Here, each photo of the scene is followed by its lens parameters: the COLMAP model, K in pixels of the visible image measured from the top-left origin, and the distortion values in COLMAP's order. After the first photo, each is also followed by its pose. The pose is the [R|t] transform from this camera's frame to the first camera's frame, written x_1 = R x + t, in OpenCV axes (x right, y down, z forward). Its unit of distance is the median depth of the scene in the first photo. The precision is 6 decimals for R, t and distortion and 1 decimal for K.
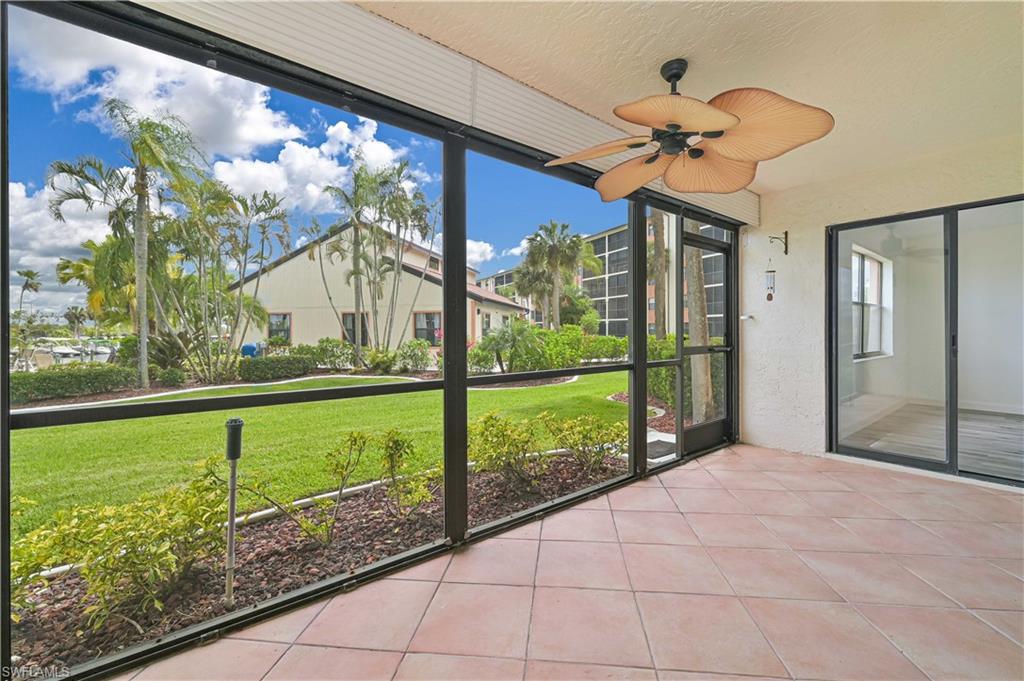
lens RADIAL K [[424.7, 0, 516.0], [0, 424.7, 330.9], [0, 0, 1]] dist [-0.000738, -0.000116]
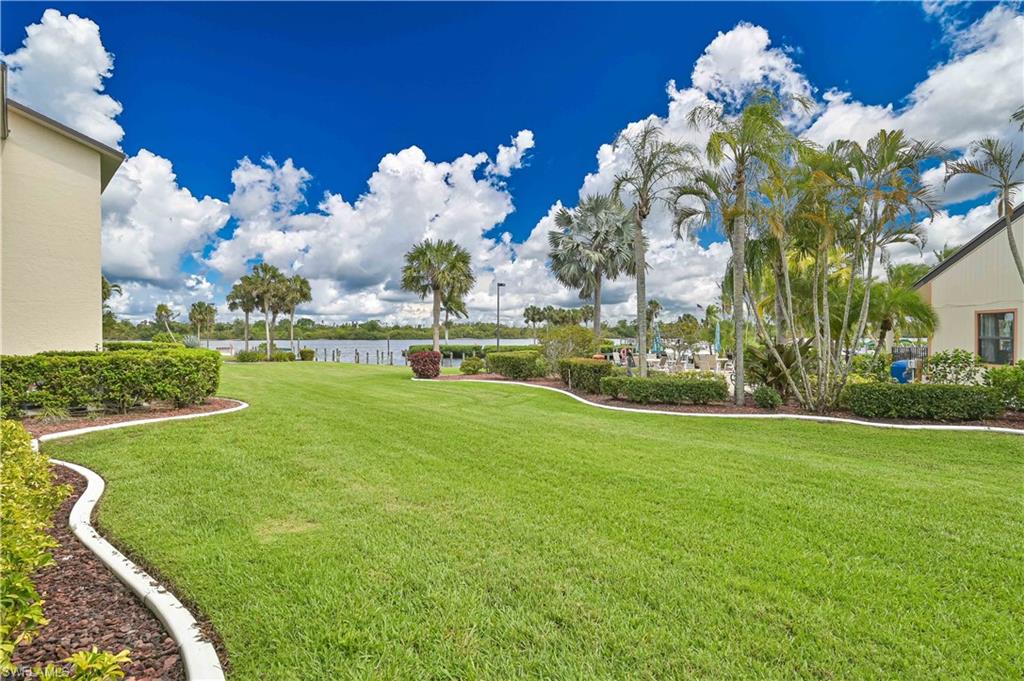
lens RADIAL K [[494.3, 0, 509.1], [0, 494.3, 339.4], [0, 0, 1]] dist [0.002858, 0.000149]
pose [[0.129081, 0.009269, -0.991591, 0.097456], [0.004791, 0.999939, 0.009971, -0.018010], [0.991622, -0.006038, 0.129029, 0.321819]]
